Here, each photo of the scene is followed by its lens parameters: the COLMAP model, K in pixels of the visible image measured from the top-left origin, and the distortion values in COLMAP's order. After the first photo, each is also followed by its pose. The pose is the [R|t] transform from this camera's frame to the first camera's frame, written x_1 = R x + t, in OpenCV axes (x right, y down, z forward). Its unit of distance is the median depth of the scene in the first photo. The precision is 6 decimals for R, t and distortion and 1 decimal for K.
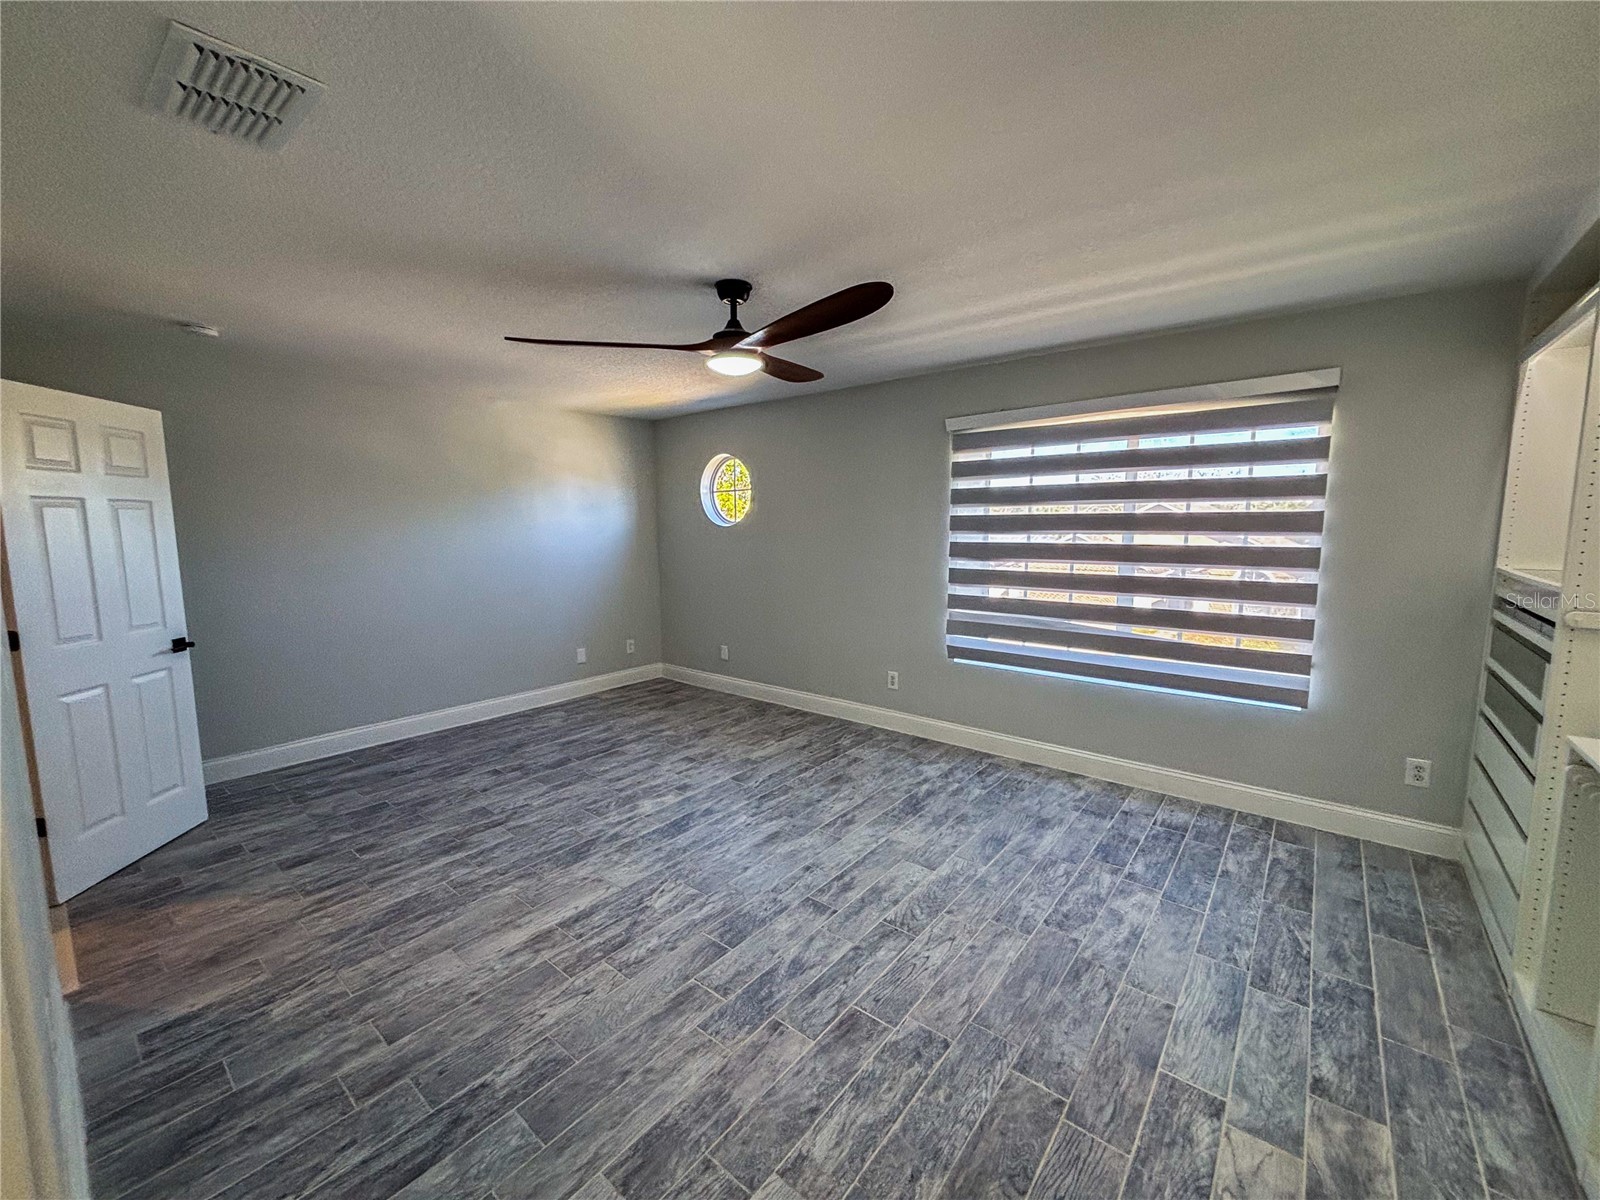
lens RADIAL K [[645.8, 0, 798.8], [0, 645.8, 607.6], [0, 0, 1]] dist [0.004326, 0.000296]
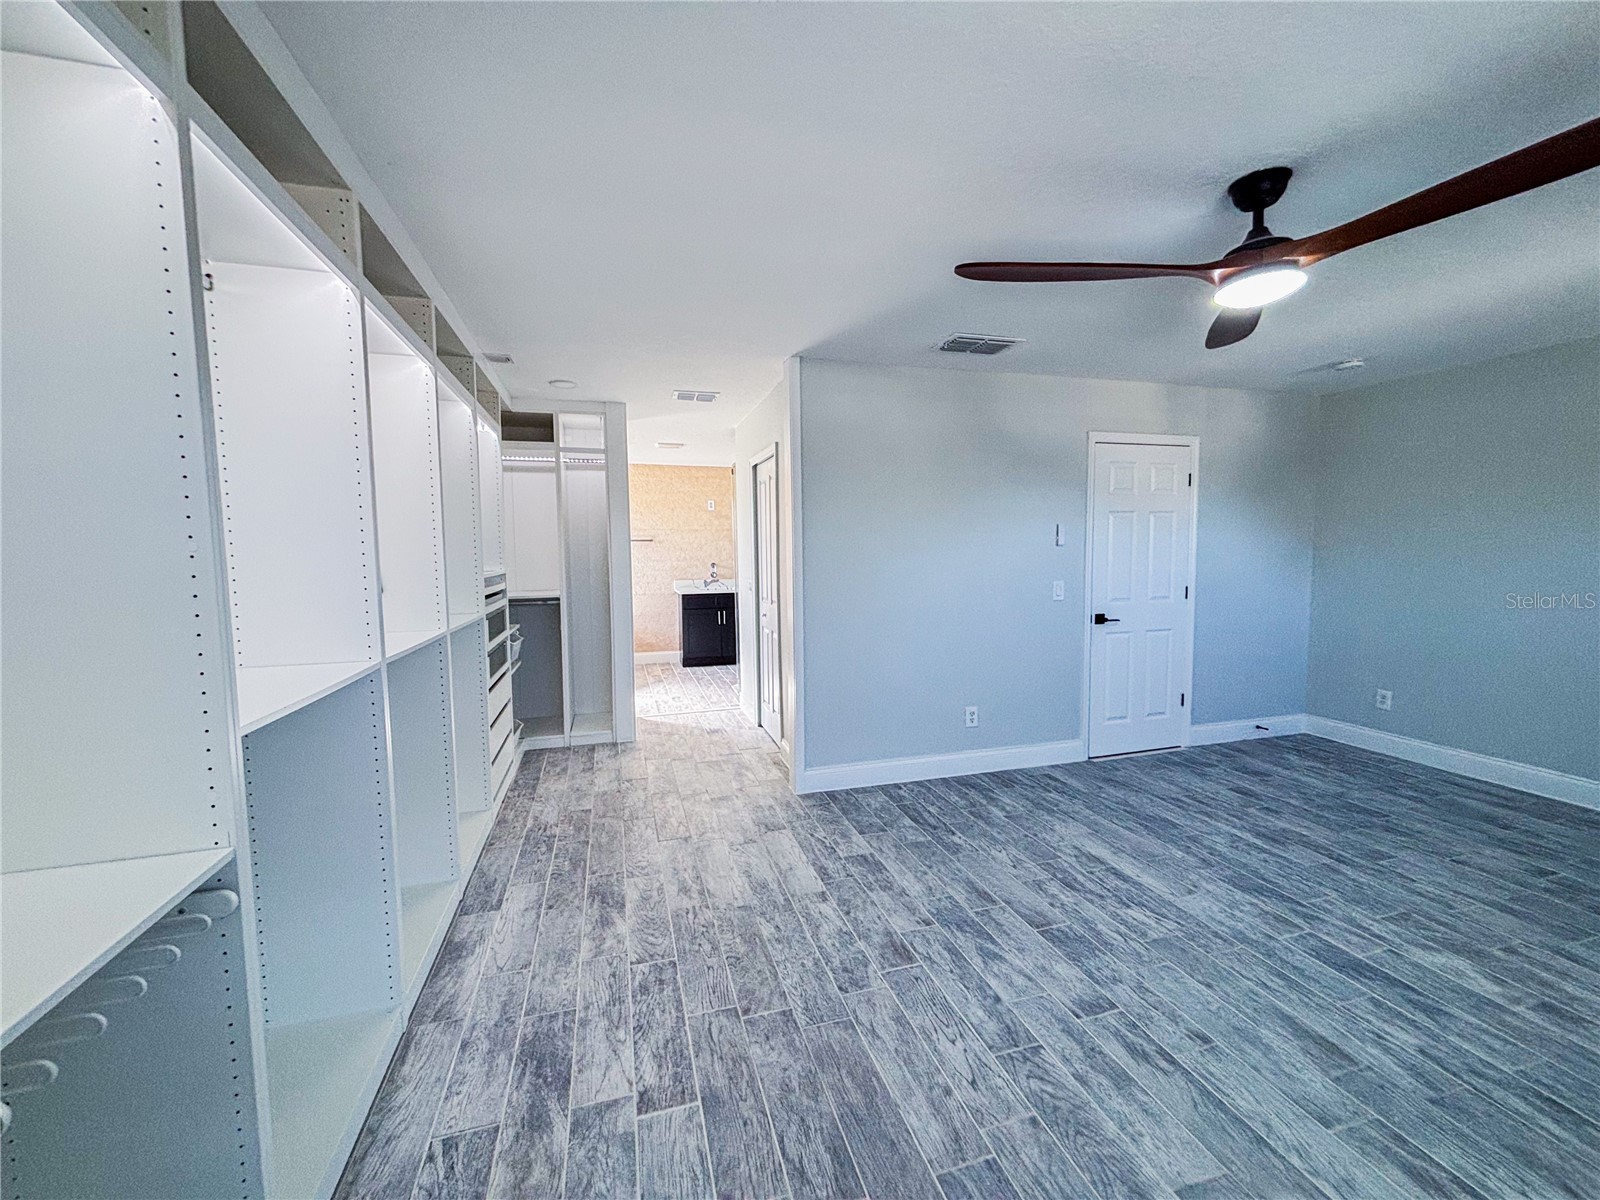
lens RADIAL K [[645.8, 0, 801.2], [0, 645.8, 596.1], [0, 0, 1]] dist [0.004326, 0.000296]
pose [[-0.562392, 0.074662, -0.823493, 0.721519], [-0.094558, 0.983574, 0.153753, -0.094974], [0.821446, 0.164337, -0.546094, 0.918654]]
